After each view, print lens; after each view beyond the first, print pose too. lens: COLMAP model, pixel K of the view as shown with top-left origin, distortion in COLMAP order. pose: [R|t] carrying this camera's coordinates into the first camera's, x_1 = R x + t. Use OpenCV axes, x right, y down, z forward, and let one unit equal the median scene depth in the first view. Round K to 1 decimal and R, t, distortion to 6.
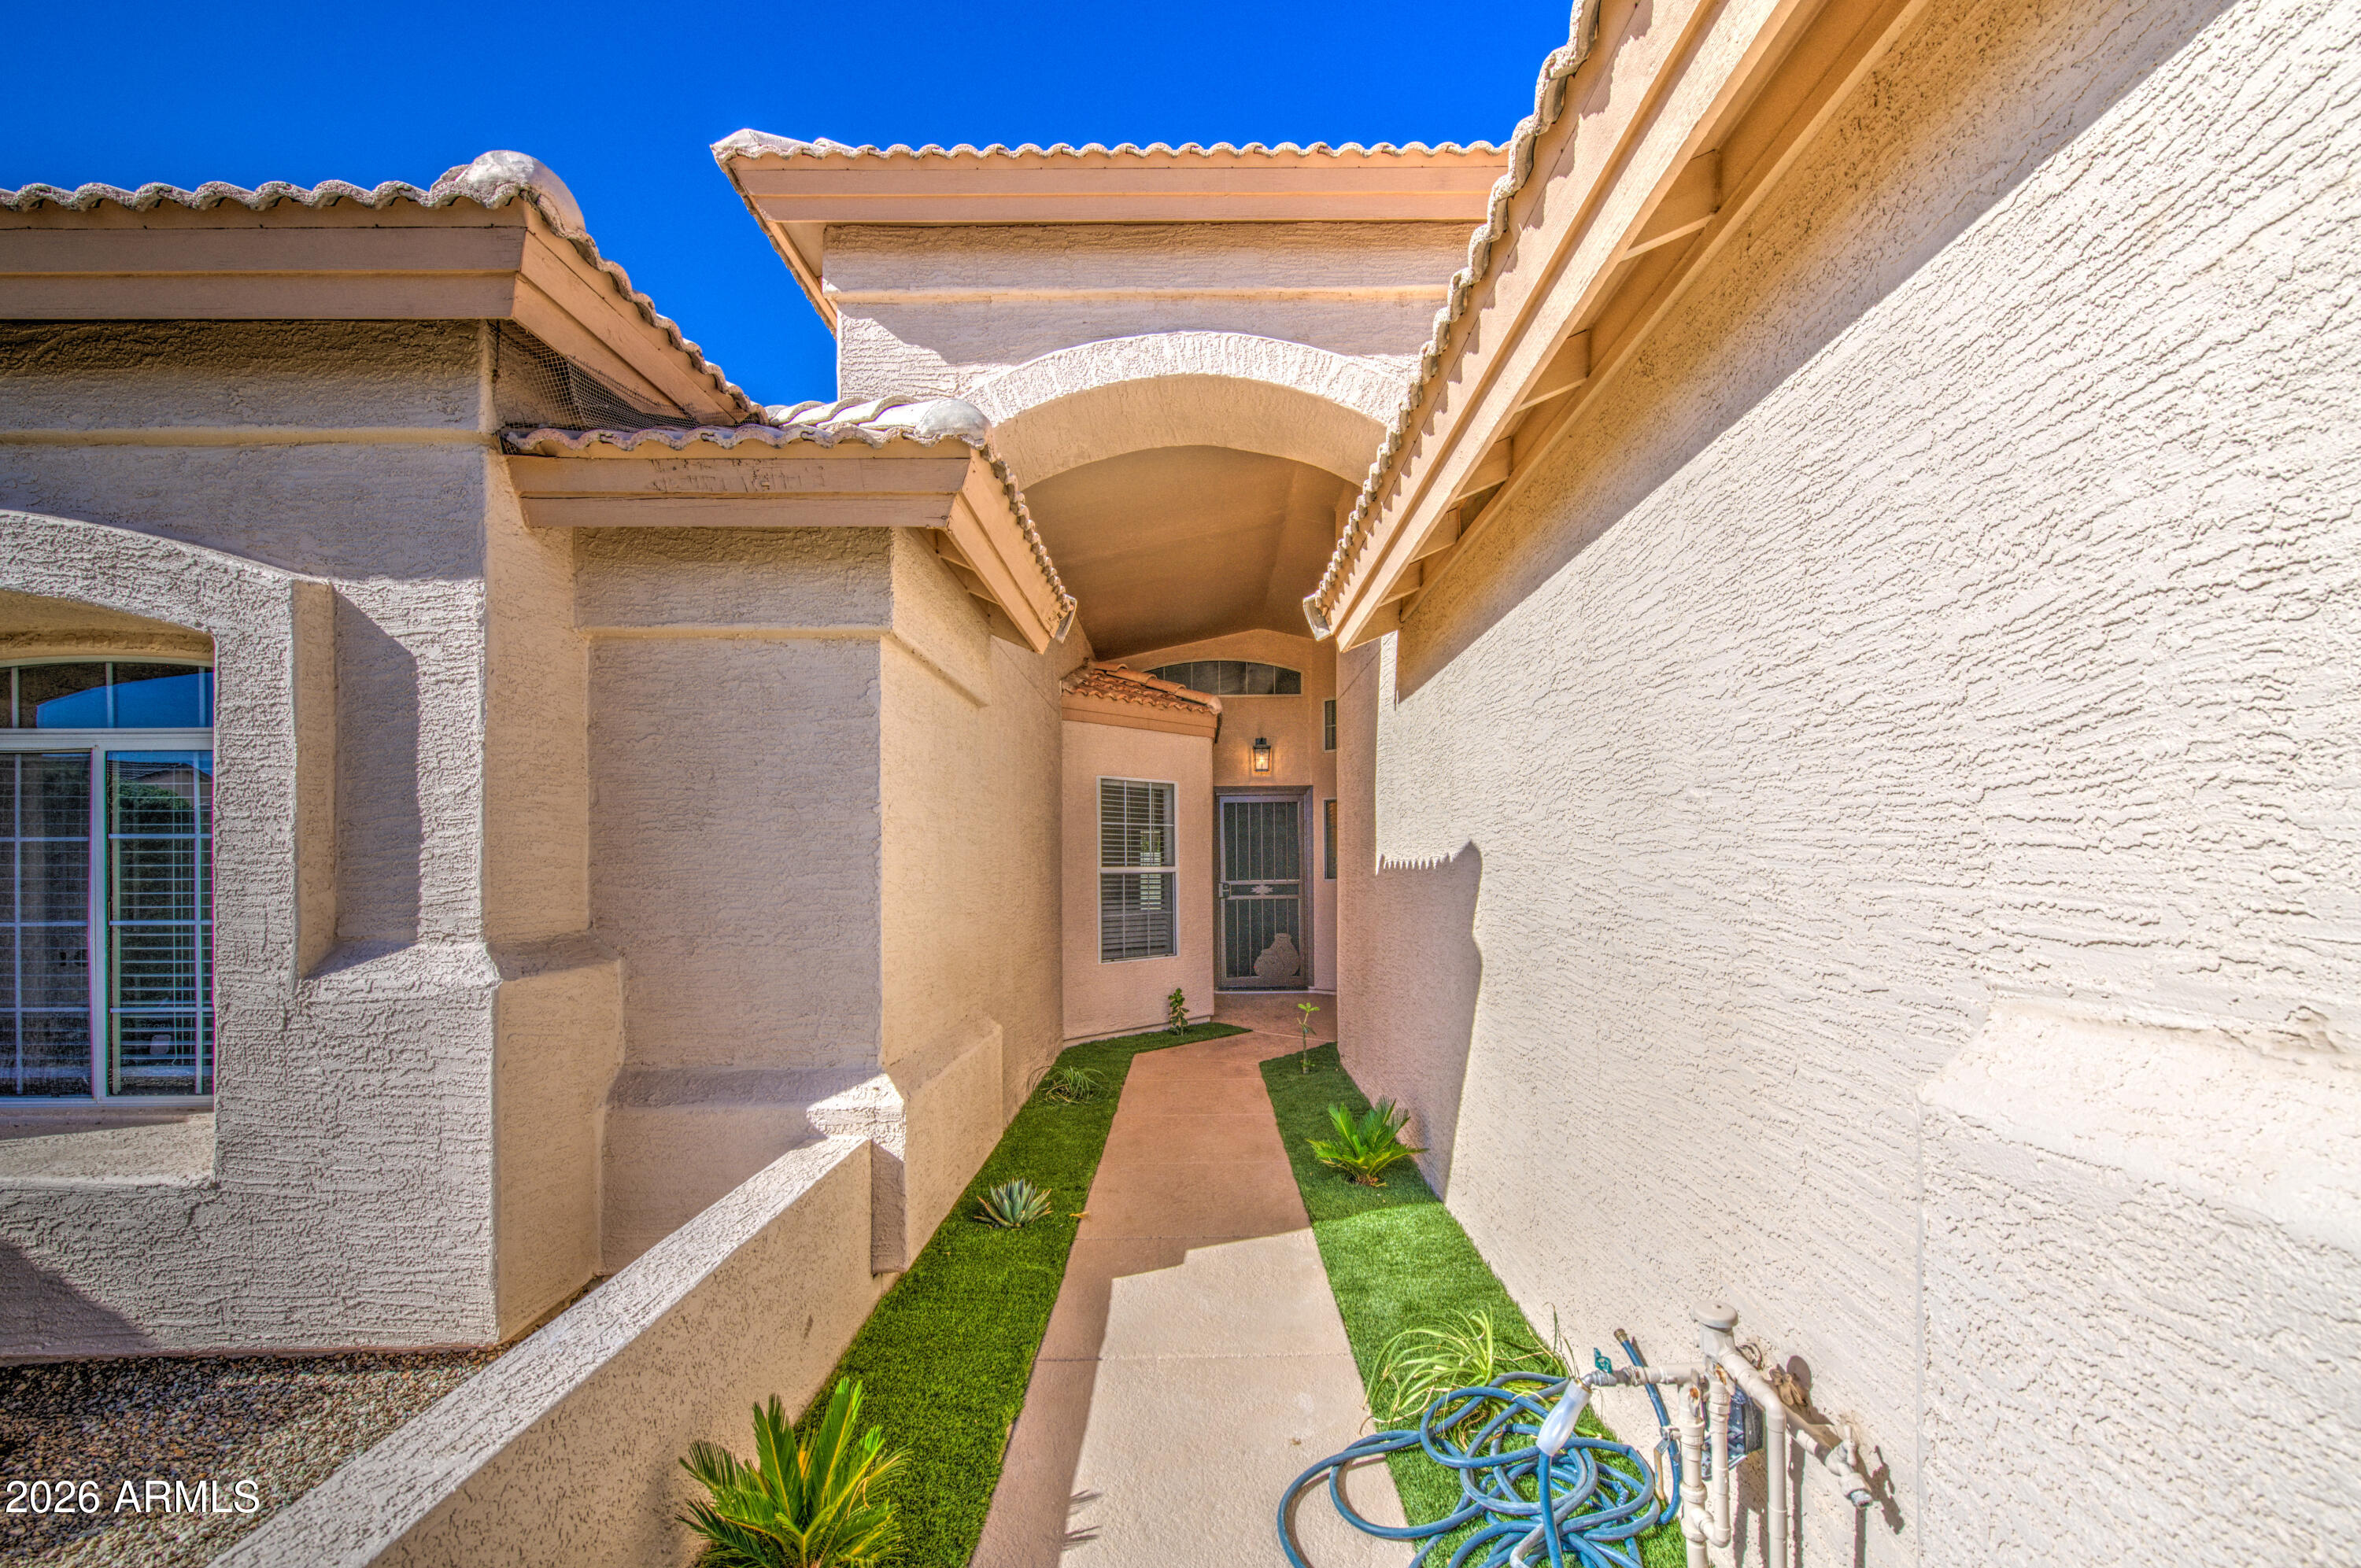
lens RADIAL K [[991.8, 0, 1221.7], [0, 991.8, 850.9], [0, 0, 1]] dist [-0.007380, 0.000629]
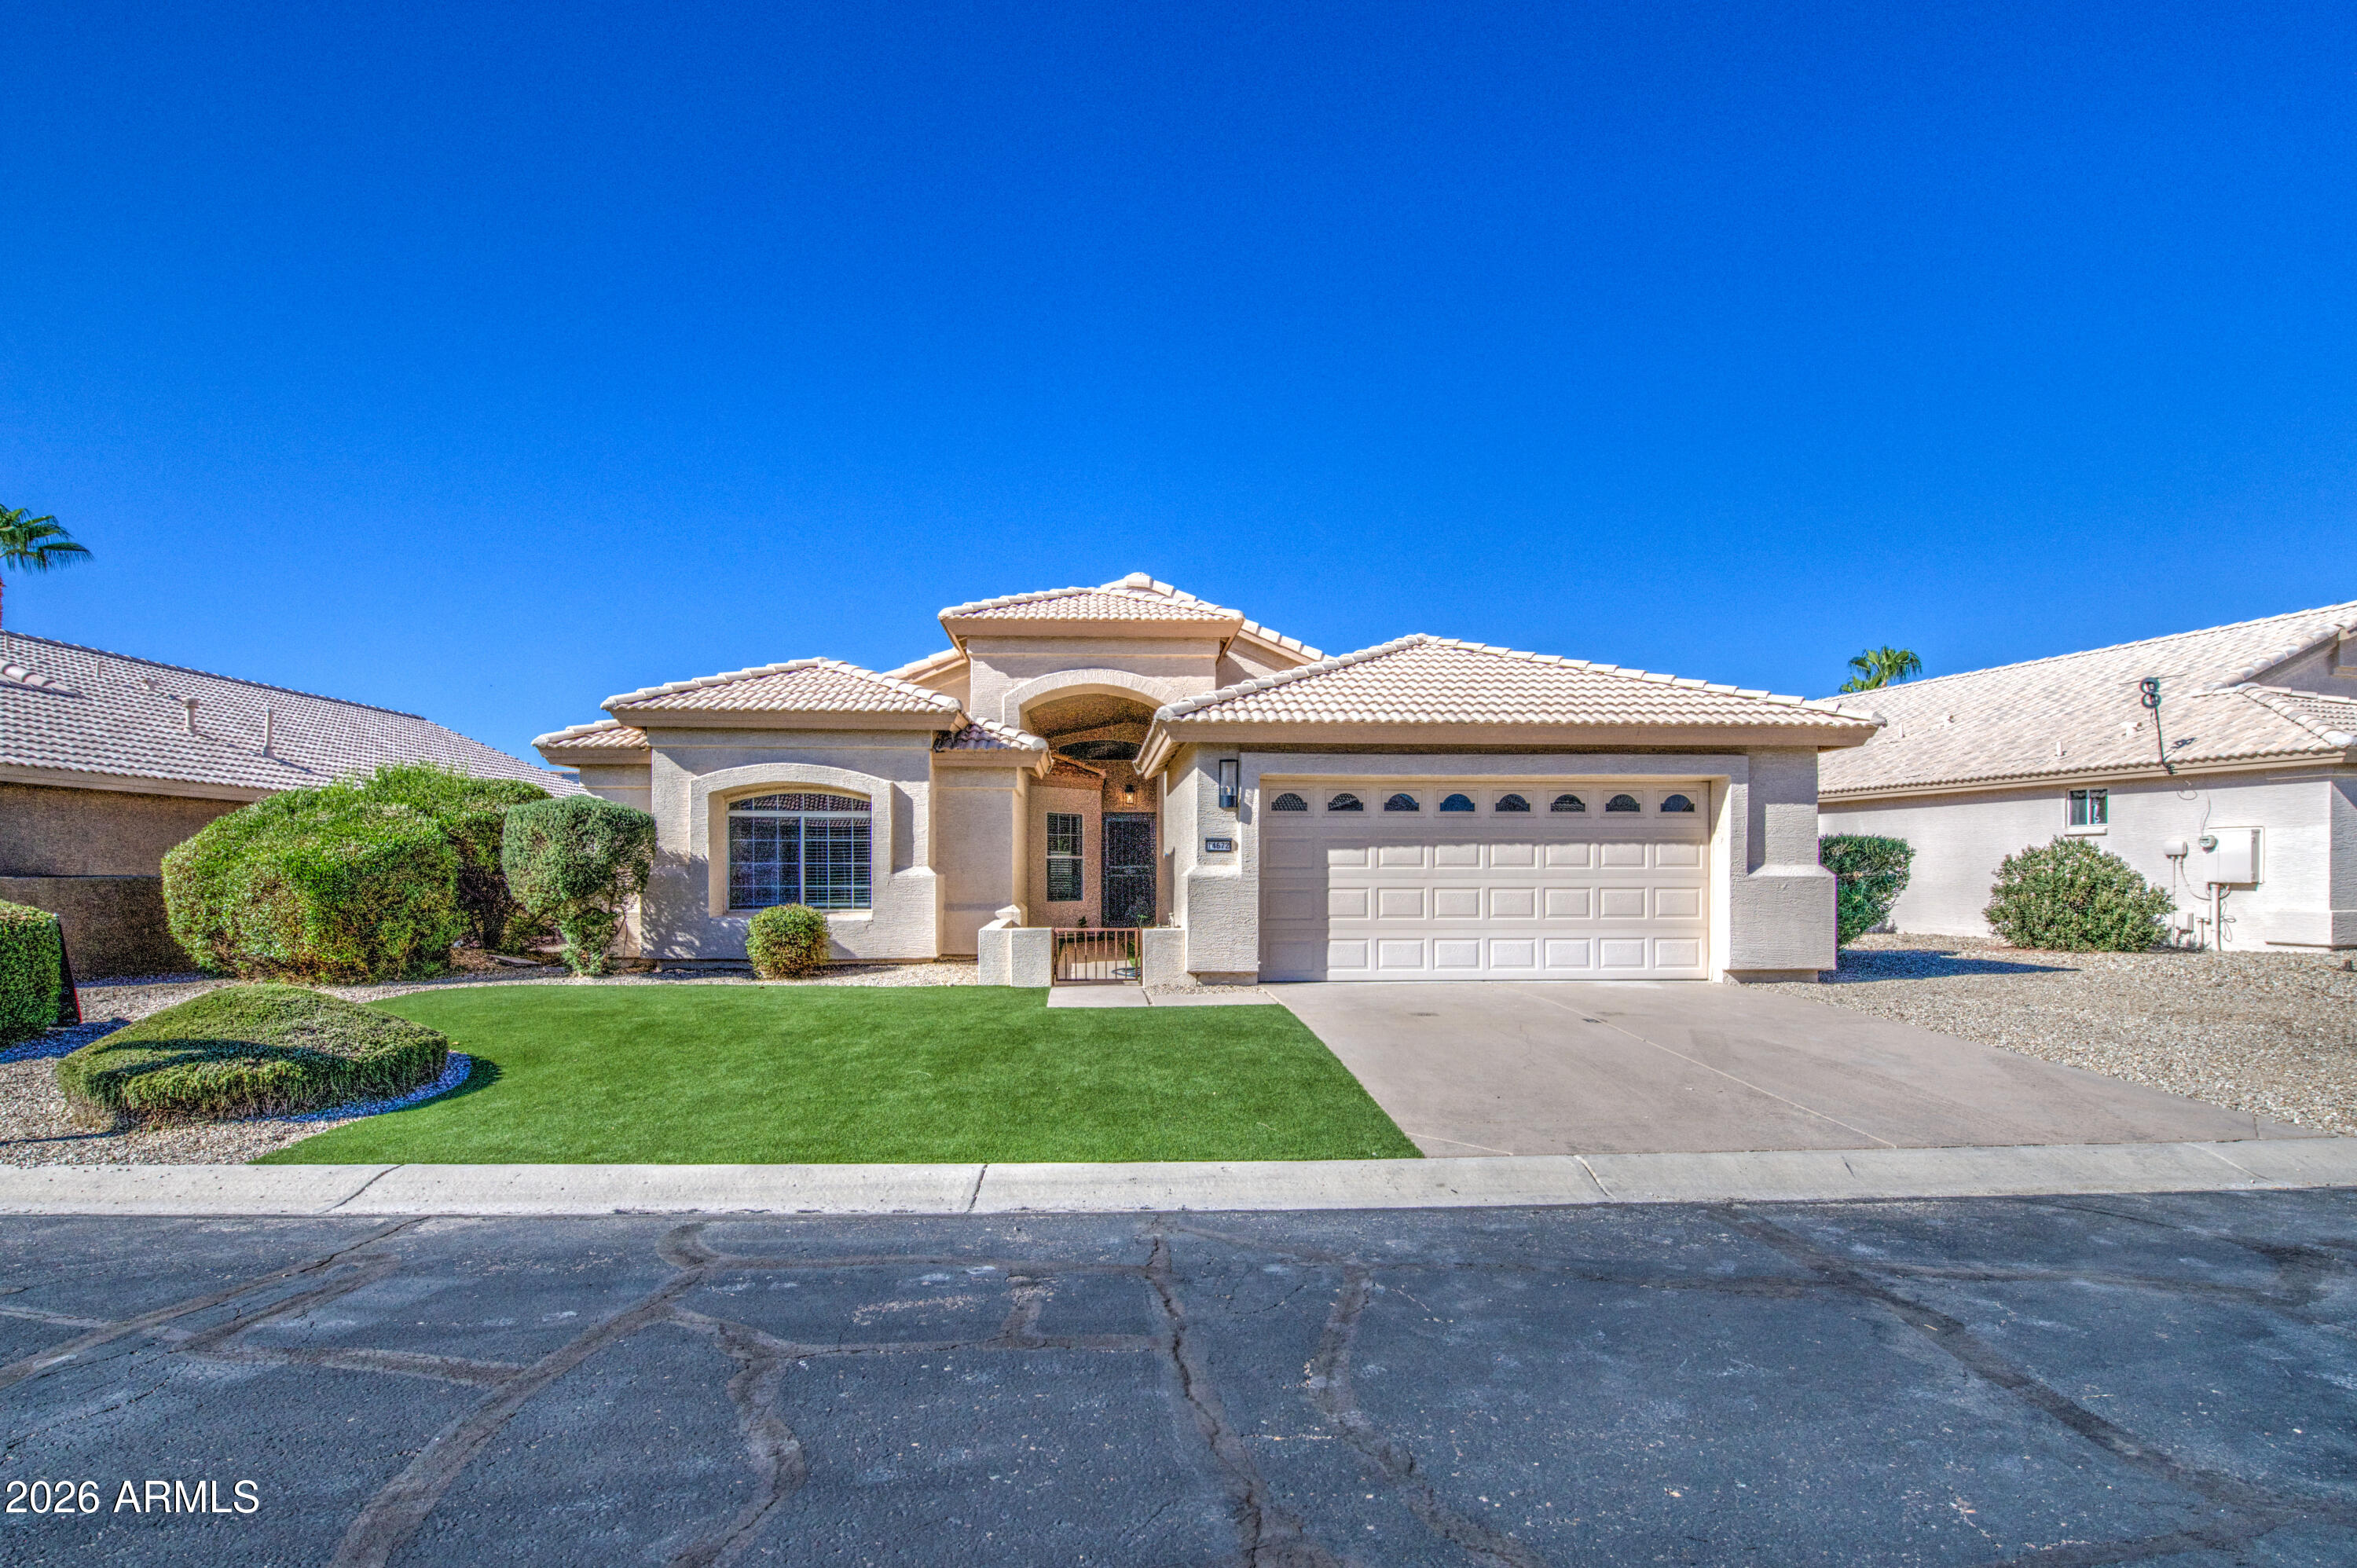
lens RADIAL K [[1165.7, 0, 1155.4], [0, 1165.7, 845.5], [0, 0, 1]] dist [0.001170, -0.001573]
pose [[0.999391, 0.009388, 0.033610, 0.041283], [-0.009180, 0.999938, -0.006322, 0.015902], [-0.033668, 0.006009, 0.999415, -2.692712]]
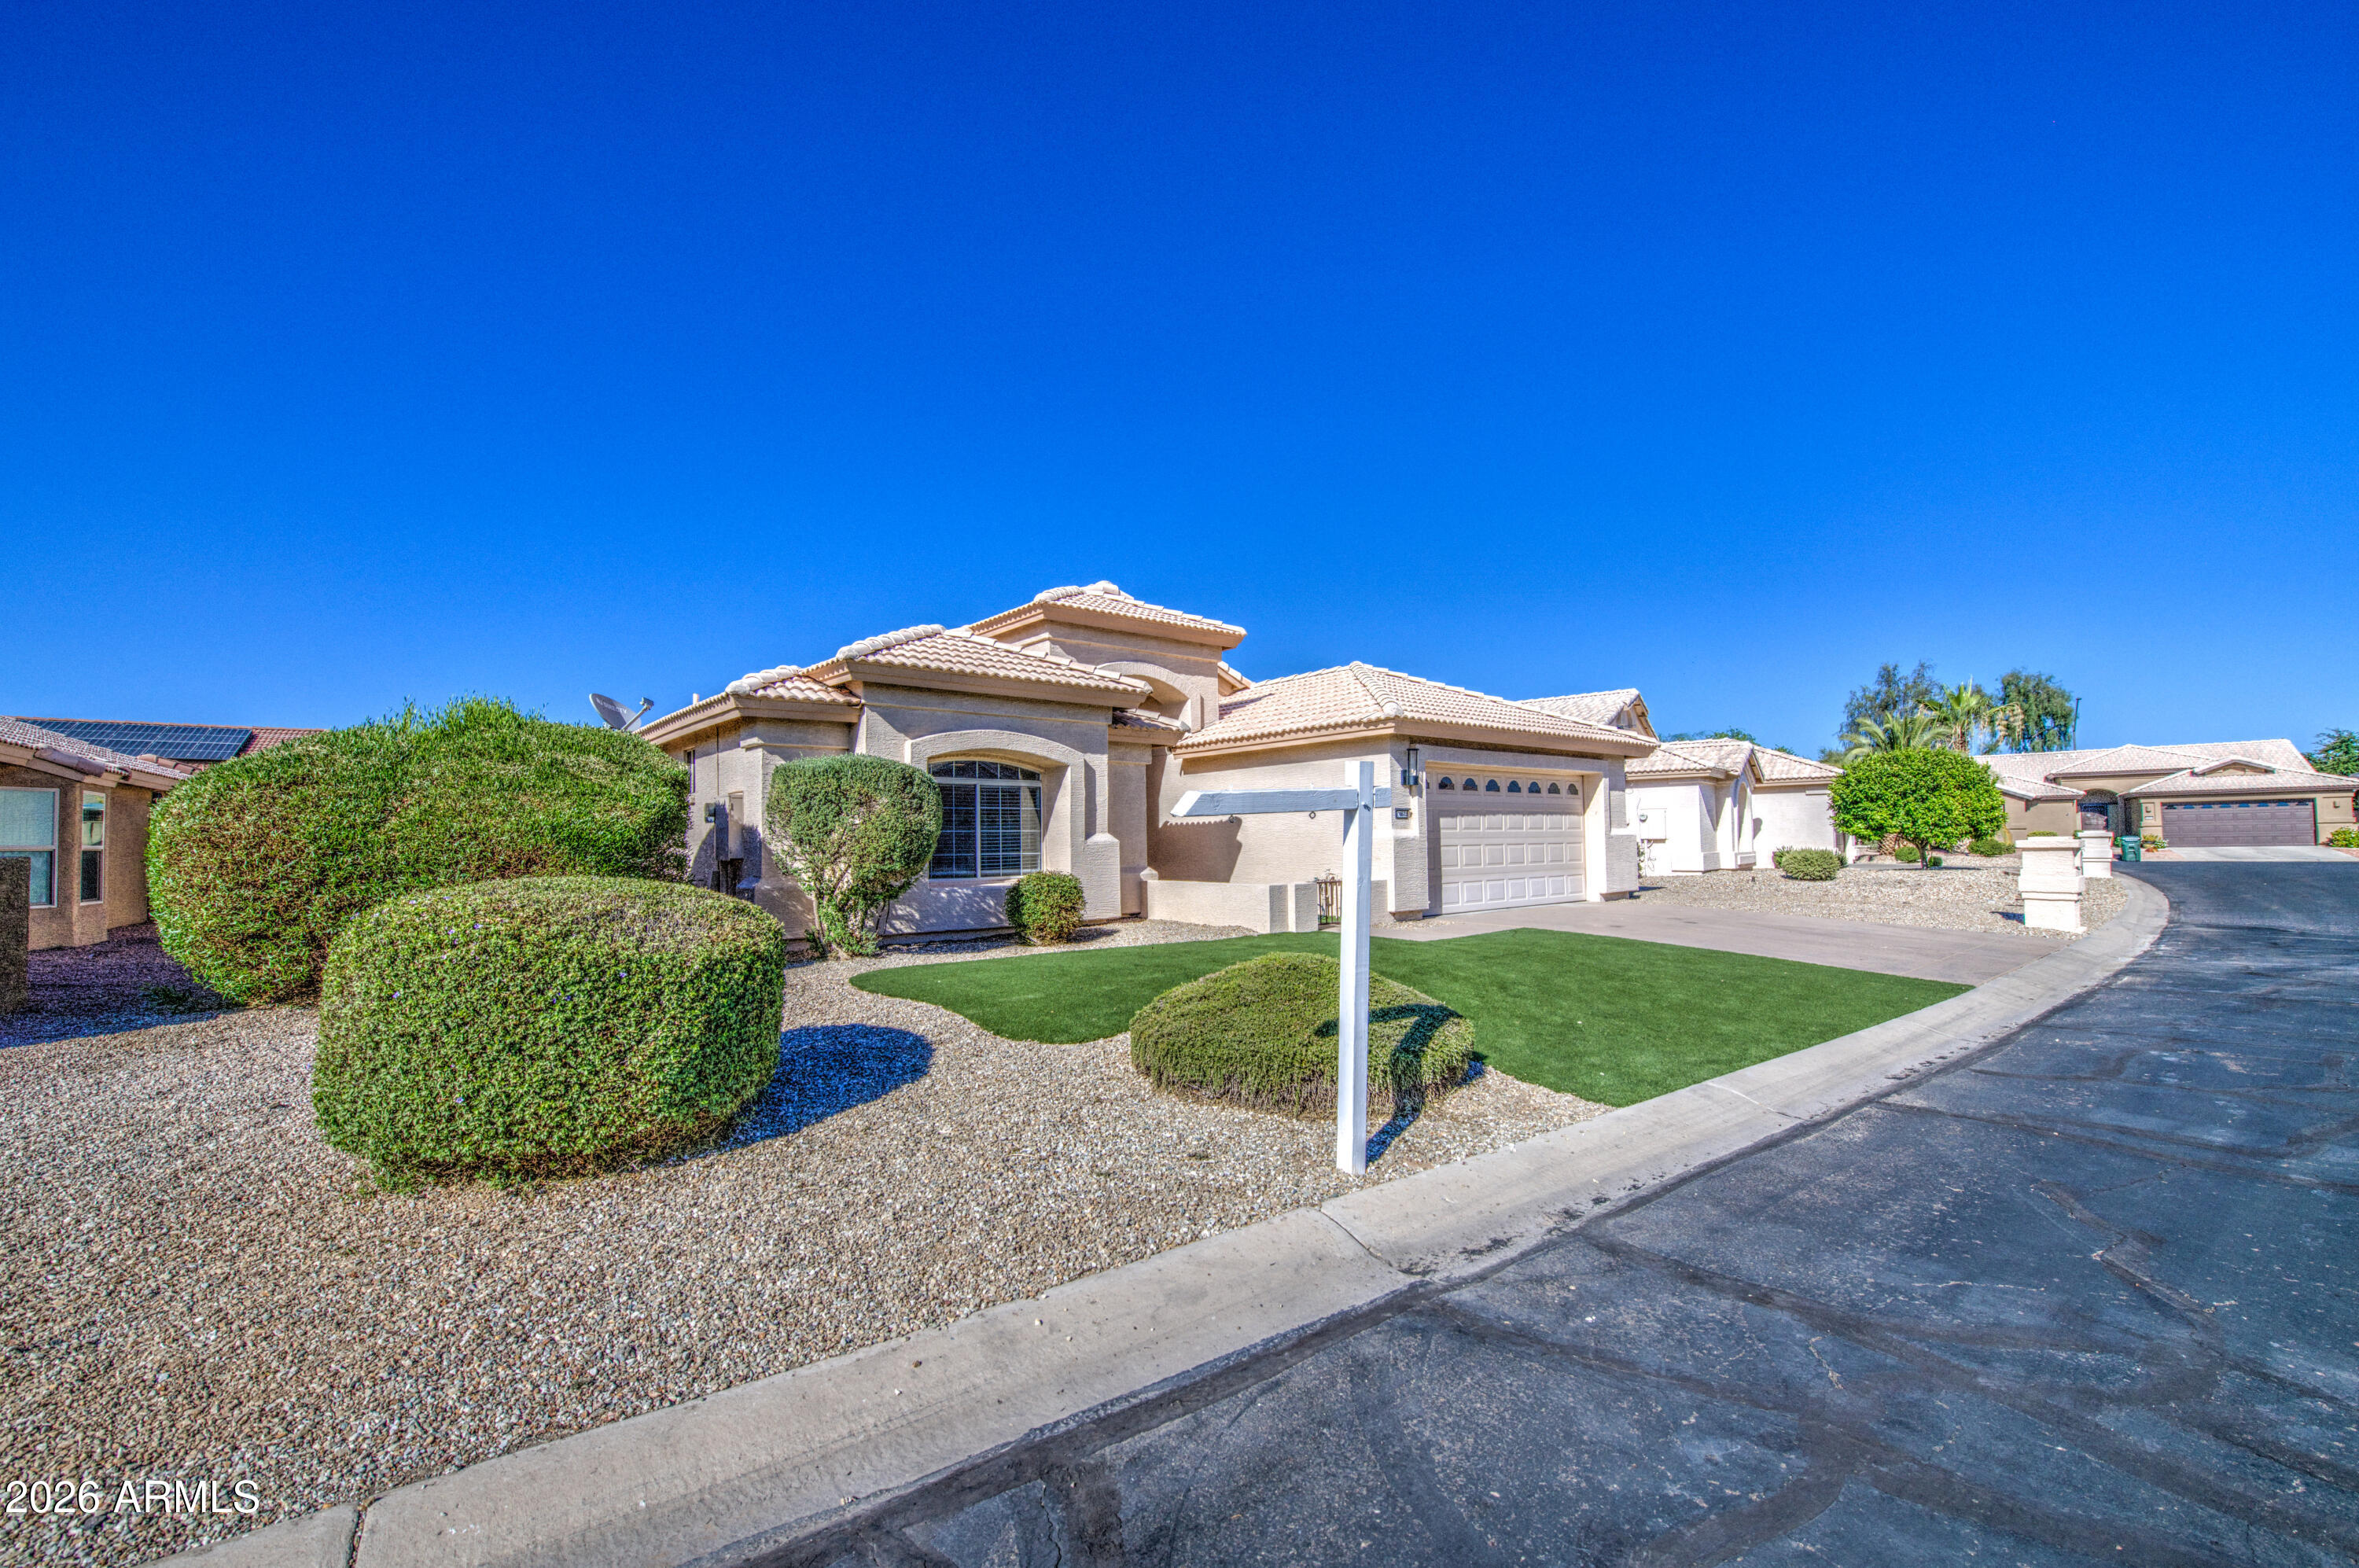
lens RADIAL K [[991.1, 0, 1185.5], [0, 991.1, 797.6], [0, 0, 1]] dist [-0.007380, 0.000629]
pose [[0.774035, 0.026078, 0.632605, -2.246661], [-0.002090, 0.999251, -0.038635, 0.068036], [-0.633139, 0.028583, 0.773510, -1.858305]]
